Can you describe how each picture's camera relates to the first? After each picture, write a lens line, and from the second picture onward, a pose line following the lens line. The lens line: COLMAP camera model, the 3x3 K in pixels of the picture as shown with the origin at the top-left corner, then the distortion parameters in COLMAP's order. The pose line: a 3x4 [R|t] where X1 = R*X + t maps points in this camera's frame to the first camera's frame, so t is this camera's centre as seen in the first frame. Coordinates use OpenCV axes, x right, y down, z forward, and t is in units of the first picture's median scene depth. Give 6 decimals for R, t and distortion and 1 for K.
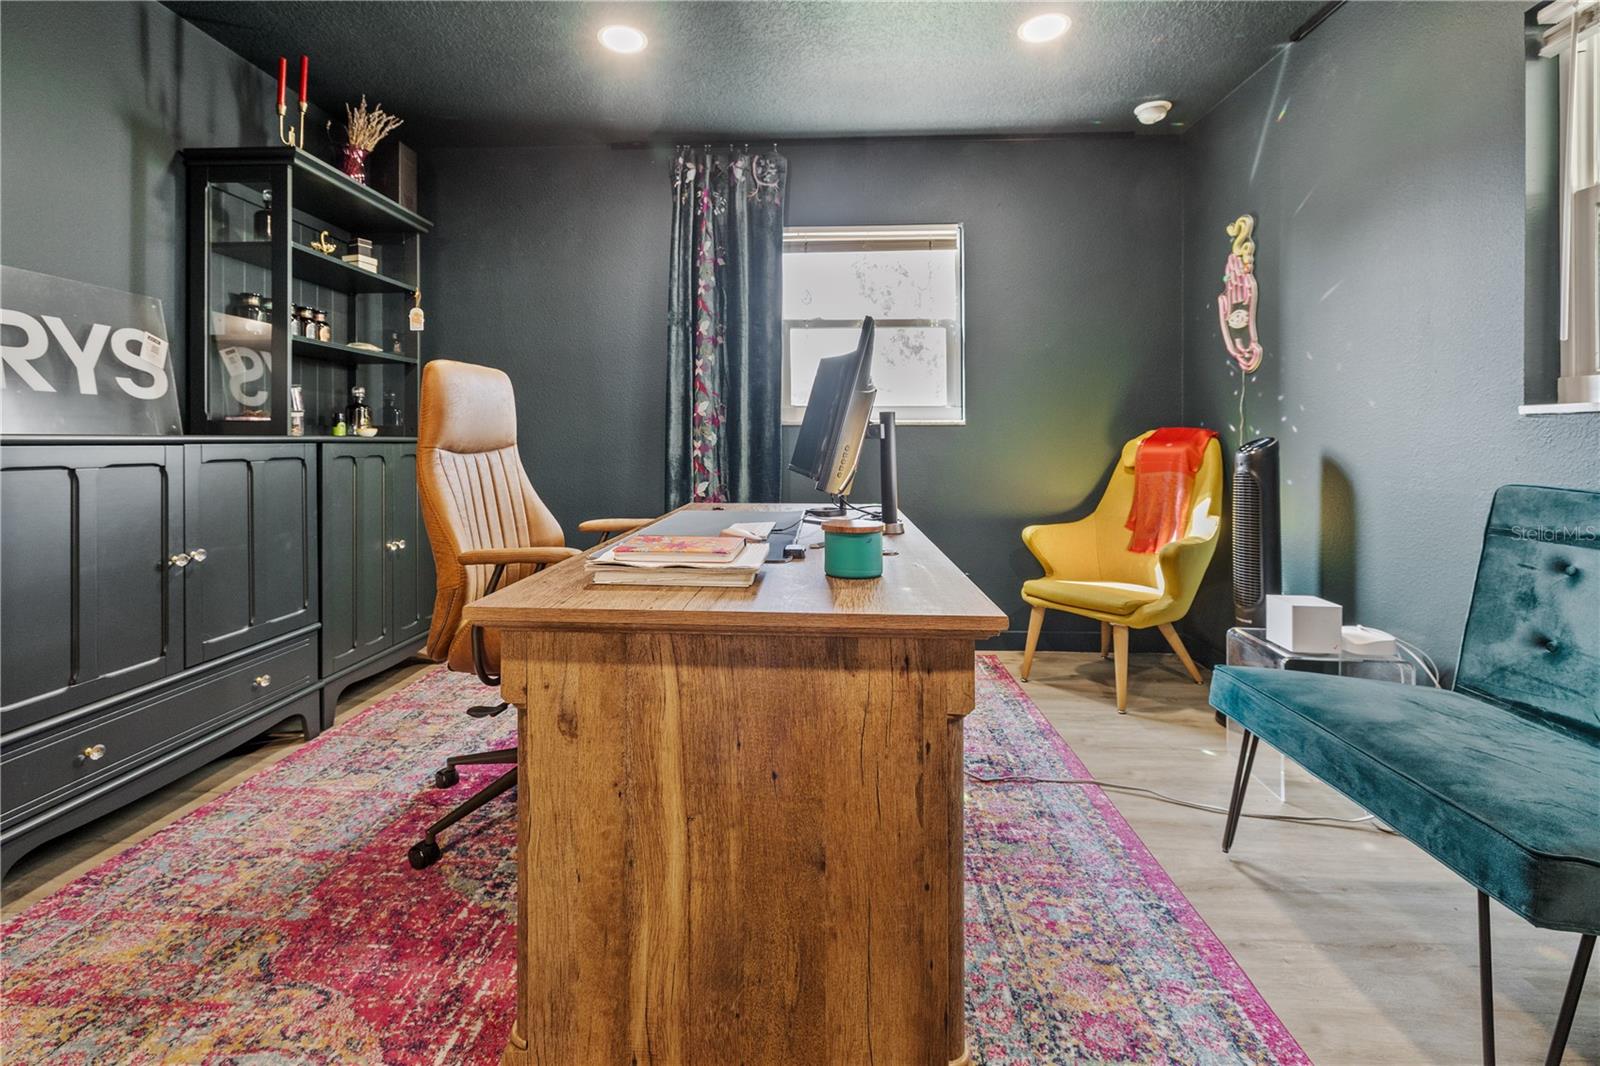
lens RADIAL K [[696.2, 0, 786.7], [0, 696.2, 444.3], [0, 0, 1]] dist [0.002012, -0.000525]
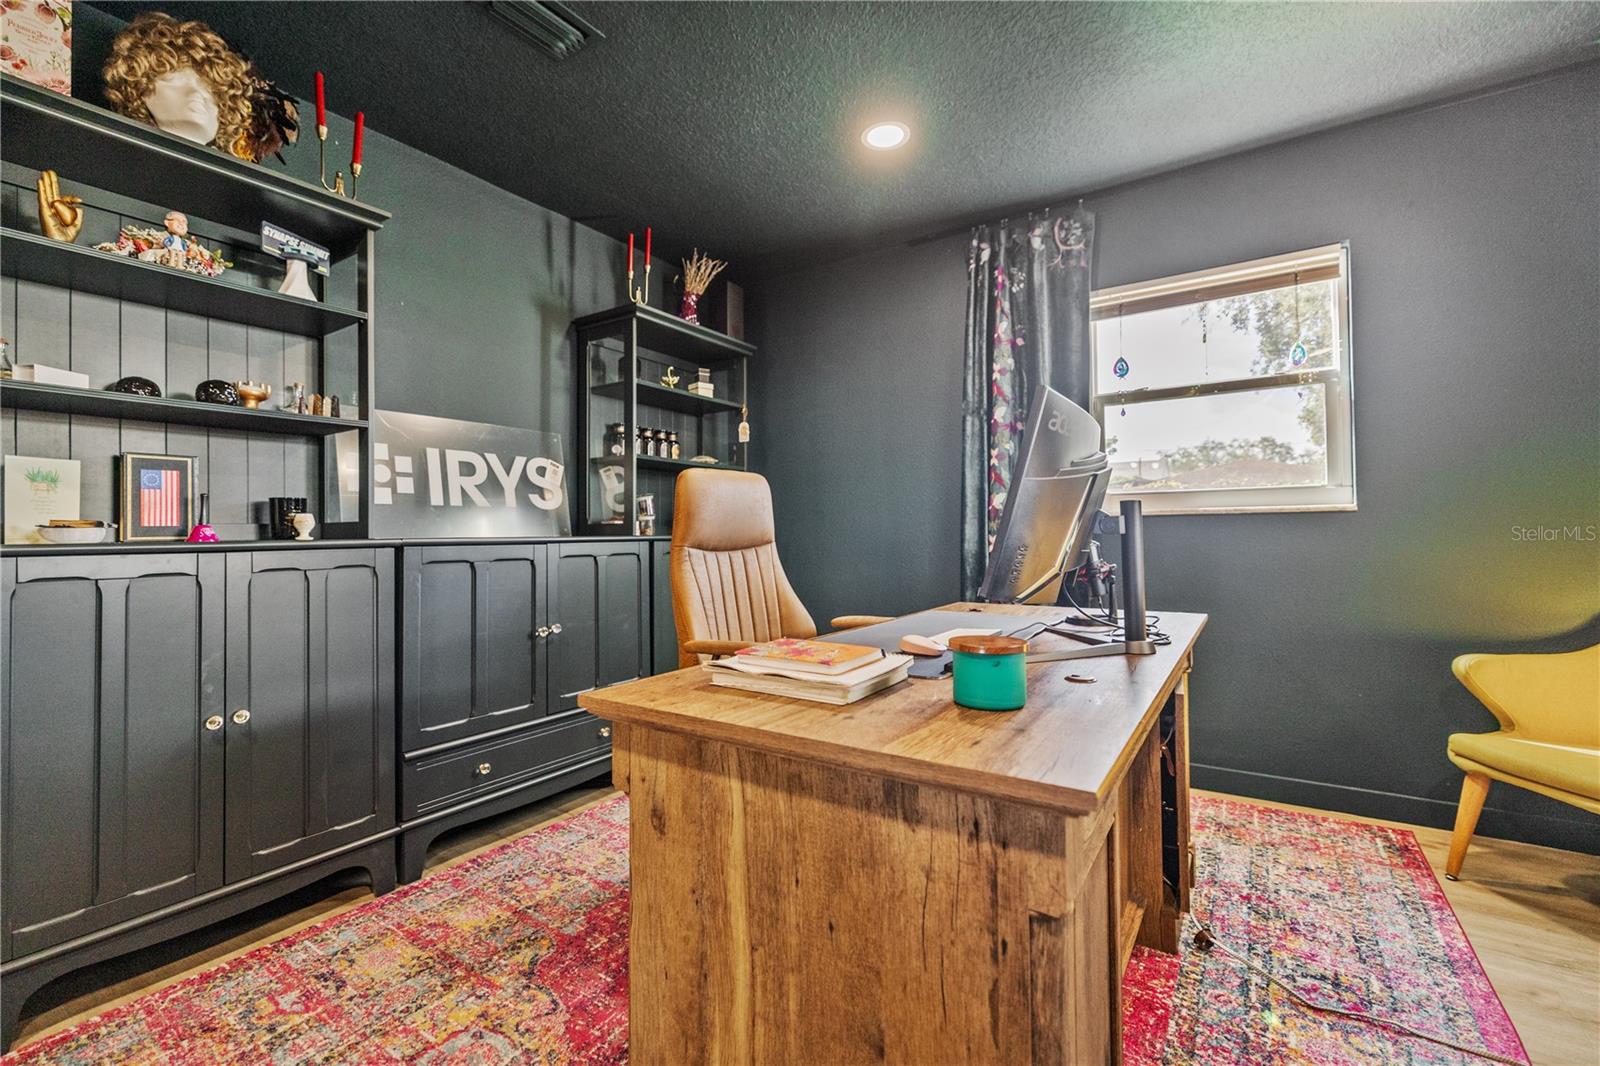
lens RADIAL K [[687.1, 0, 800.4], [0, 687.1, 528.7], [0, 0, 1]] dist [0.002590, -0.001001]
pose [[0.862809, -0.014410, -0.505325, 0.202284], [0.008402, 0.999864, -0.014166, -0.005619], [0.505461, 0.007977, 0.862813, 0.121201]]
